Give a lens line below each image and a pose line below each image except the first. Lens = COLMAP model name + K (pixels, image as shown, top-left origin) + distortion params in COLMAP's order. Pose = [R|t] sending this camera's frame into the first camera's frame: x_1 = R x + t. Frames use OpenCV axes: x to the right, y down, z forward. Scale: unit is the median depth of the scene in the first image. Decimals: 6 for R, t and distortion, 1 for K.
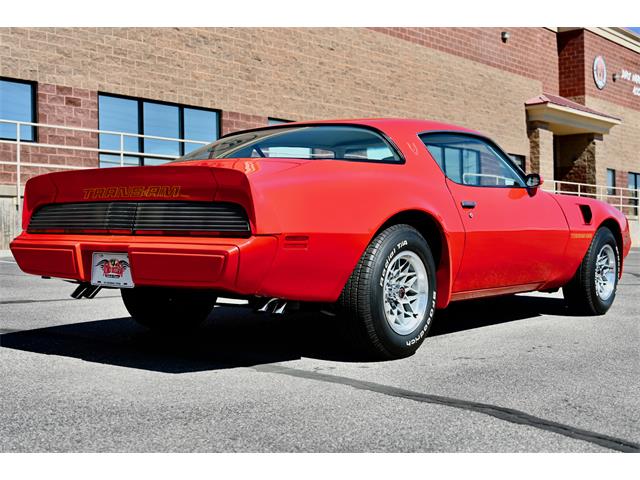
lens RADIAL K [[899.5, 0, 338.3], [0, 899.5, 242.0], [0, 0, 1]] dist [-0.004008, 0.040045]
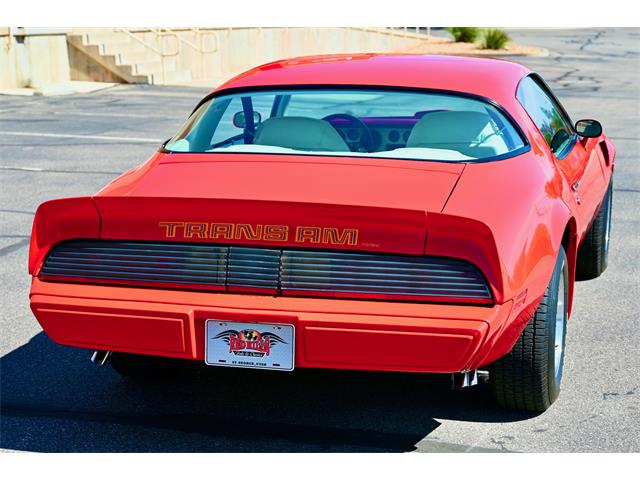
lens RADIAL K [[1404.4, 0, 345.3], [0, 1404.4, 240.7], [0, 0, 1]] dist [0.004782, 0.122486]
pose [[0.923457, -0.069502, 0.377355, -0.530631], [0.011813, 0.988142, 0.153088, -0.196422], [-0.383520, -0.136912, 0.913328, -0.030159]]
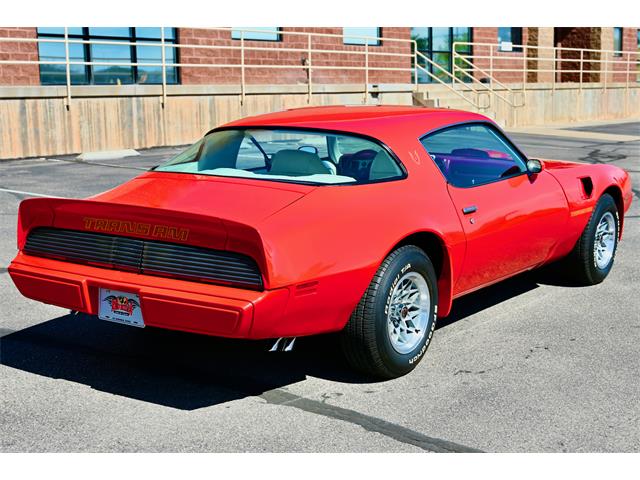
lens RADIAL K [[1032.8, 0, 364.6], [0, 1032.8, 253.8], [0, 0, 1]] dist [-0.001316, 0.011952]
pose [[0.998300, -0.012552, 0.056917, -0.038990], [0.003366, 0.987323, 0.158689, -0.188247], [-0.058187, -0.158227, 0.985687, -0.132327]]
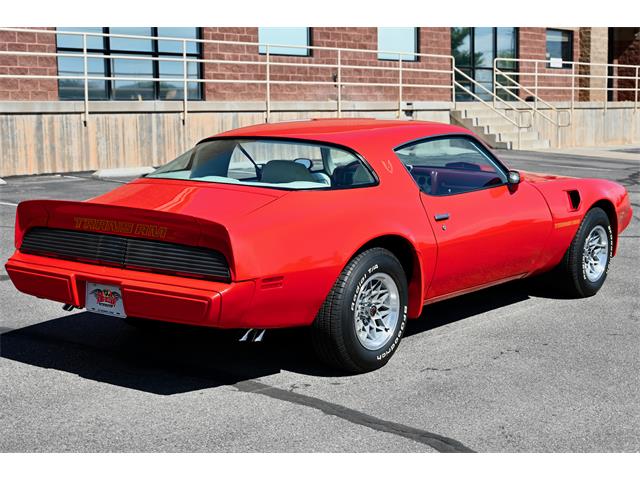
lens RADIAL K [[1136.8, 0, 372.1], [0, 1136.8, 240.7], [0, 0, 1]] dist [0.003507, 0.016348]
pose [[0.999851, -0.000070, 0.017233, 0.044213], [-0.001942, 0.993170, 0.116662, -0.180502], [-0.017124, -0.116678, 0.993022, -0.332448]]
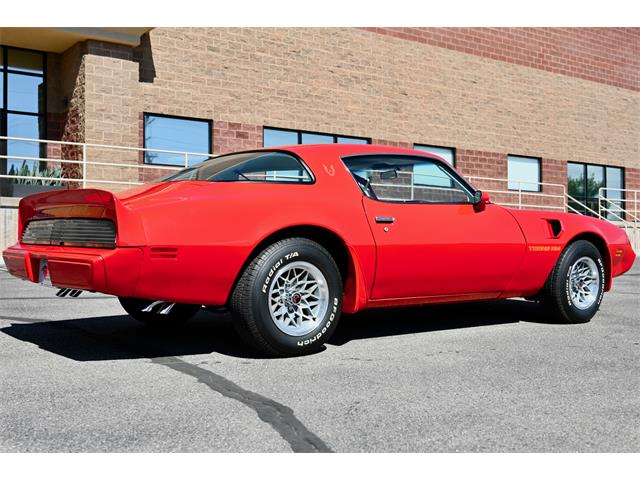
lens RADIAL K [[768.7, 0, 334.3], [0, 768.7, 240.2], [0, 0, 1]] dist [-0.002521, -0.005339]
pose [[0.967459, 0.005052, -0.252977, 0.348217], [-0.008305, 0.999896, -0.011793, -0.005474], [0.252891, 0.013511, 0.967400, 0.078484]]
